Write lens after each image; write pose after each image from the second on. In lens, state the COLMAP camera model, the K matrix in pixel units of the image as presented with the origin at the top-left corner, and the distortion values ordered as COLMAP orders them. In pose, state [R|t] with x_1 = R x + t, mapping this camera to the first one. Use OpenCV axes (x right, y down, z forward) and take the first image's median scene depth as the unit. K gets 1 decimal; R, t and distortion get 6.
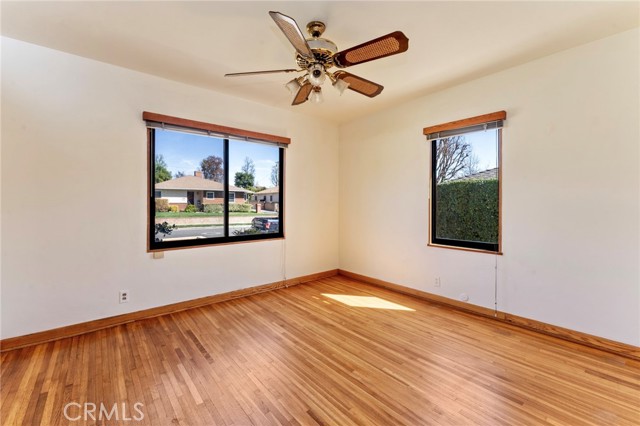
lens RADIAL K [[272.7, 0, 318.8], [0, 272.7, 209.0], [0, 0, 1]] dist [-0.004190, 0.000395]
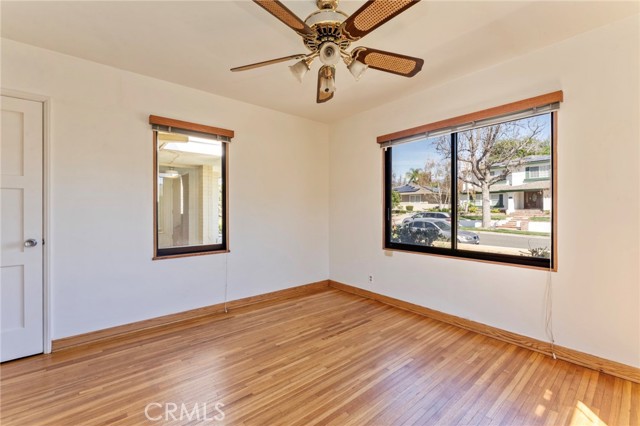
lens RADIAL K [[272.7, 0, 318.8], [0, 272.7, 211.6], [0, 0, 1]] dist [-0.004190, 0.000395]
pose [[-0.008020, 0.011635, -0.999900, 0.598854], [-0.003071, 0.999927, 0.011660, -0.025475], [0.999963, 0.003164, -0.007983, 0.696655]]
